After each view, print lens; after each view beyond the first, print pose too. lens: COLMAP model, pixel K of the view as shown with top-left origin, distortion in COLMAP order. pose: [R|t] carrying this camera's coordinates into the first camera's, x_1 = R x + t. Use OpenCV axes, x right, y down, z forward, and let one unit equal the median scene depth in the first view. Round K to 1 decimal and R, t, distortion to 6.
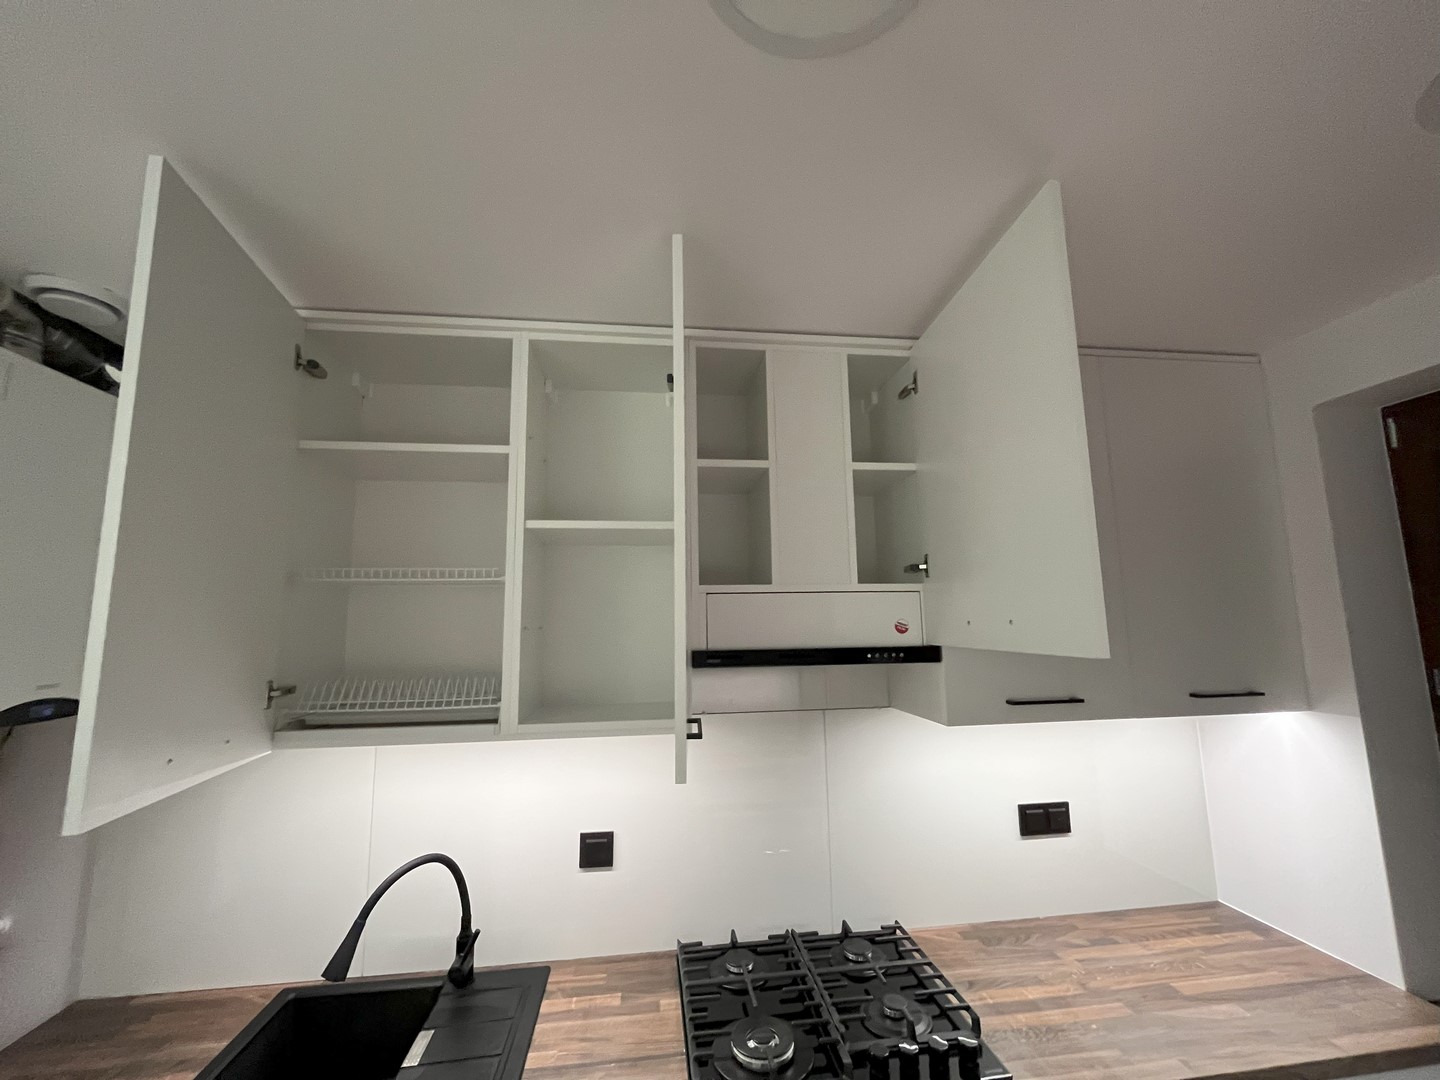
lens RADIAL K [[583.6, 0, 722.0], [0, 583.6, 544.7], [0, 0, 1]] dist [-0.000465, -0.000850]
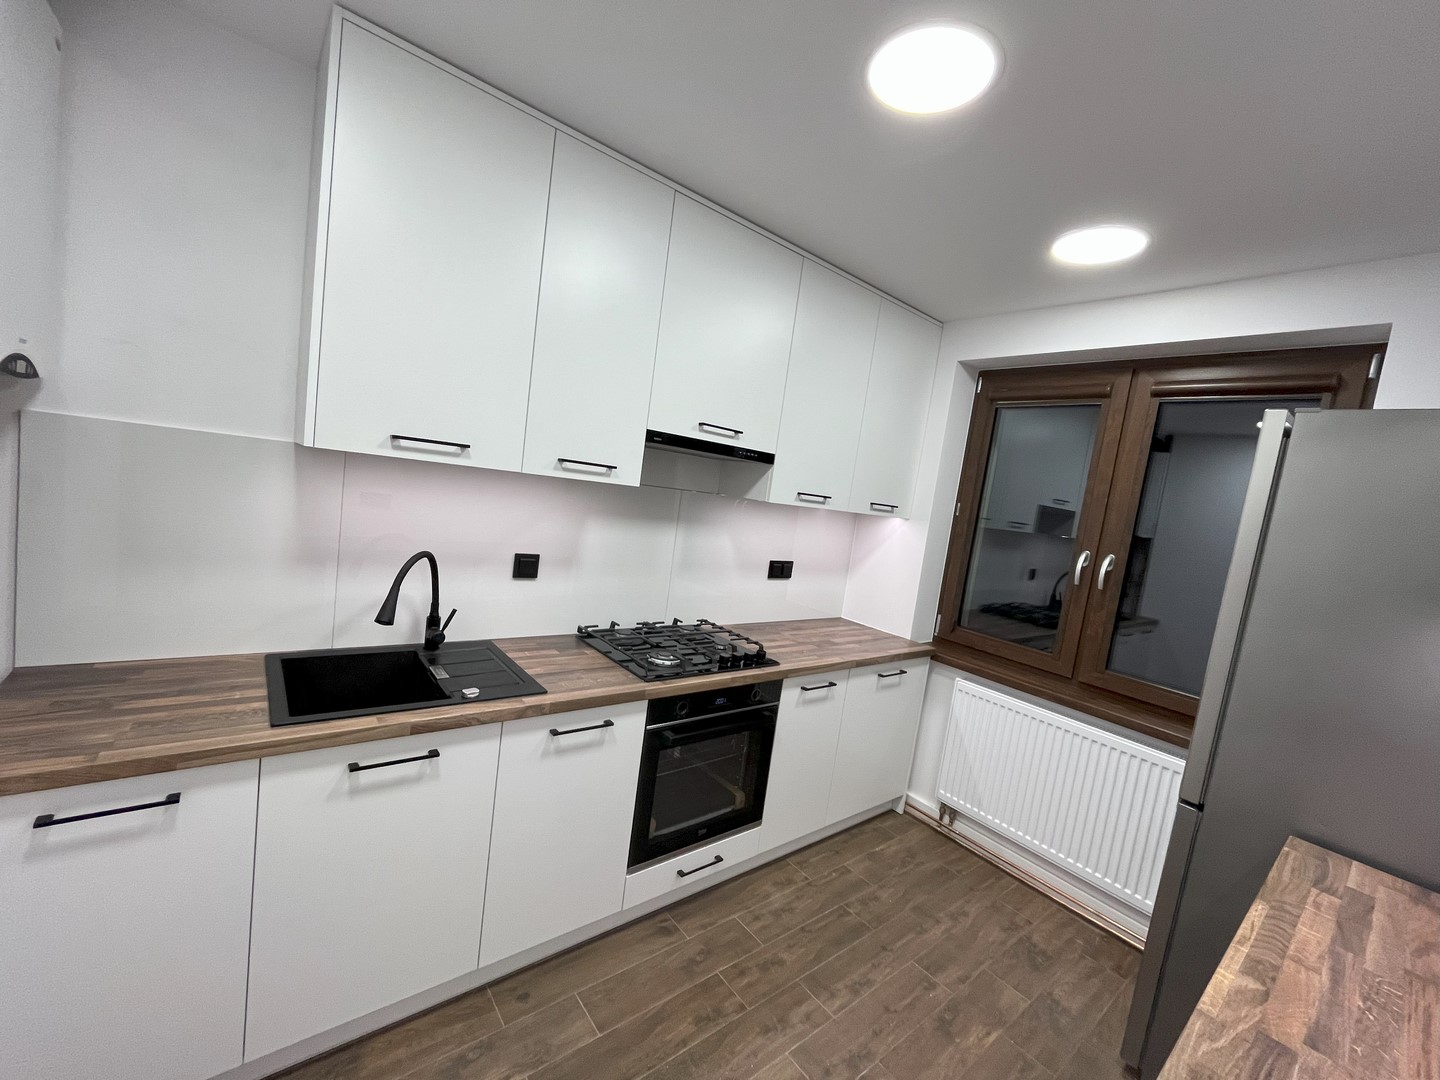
lens RADIAL K [[583.6, 0, 720.3], [0, 583.6, 545.5], [0, 0, 1]] dist [-0.000465, -0.000850]
pose [[0.841932, 0.075937, 0.534214, -0.614405], [-0.215346, 0.955072, 0.203628, 0.114771], [-0.494750, -0.286482, 0.820458, -0.347775]]
